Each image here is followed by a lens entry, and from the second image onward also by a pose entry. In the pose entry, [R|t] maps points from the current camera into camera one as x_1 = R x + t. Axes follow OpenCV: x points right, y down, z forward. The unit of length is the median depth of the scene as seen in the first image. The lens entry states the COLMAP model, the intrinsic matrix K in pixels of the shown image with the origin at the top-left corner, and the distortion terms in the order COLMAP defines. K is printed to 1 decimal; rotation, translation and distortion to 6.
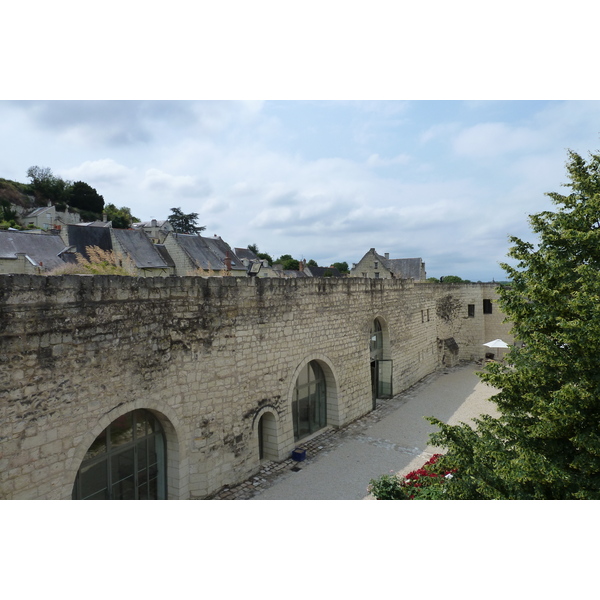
lens RADIAL K [[437.6, 0, 300.0], [0, 437.6, 300.0], [0, 0, 1]] dist [-0.025075, 0.005699]
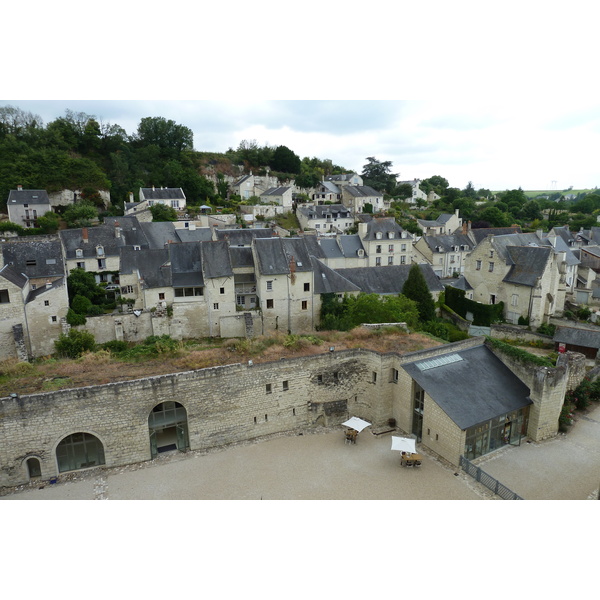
lens RADIAL K [[437.6, 0, 300.0], [0, 437.6, 300.0], [0, 0, 1]] dist [-0.025075, 0.005699]
pose [[0.809724, 0.137682, -0.570430, 1.272105], [-0.014388, 0.976451, 0.215258, -0.589514], [0.586634, -0.166093, 0.792637, 0.151311]]
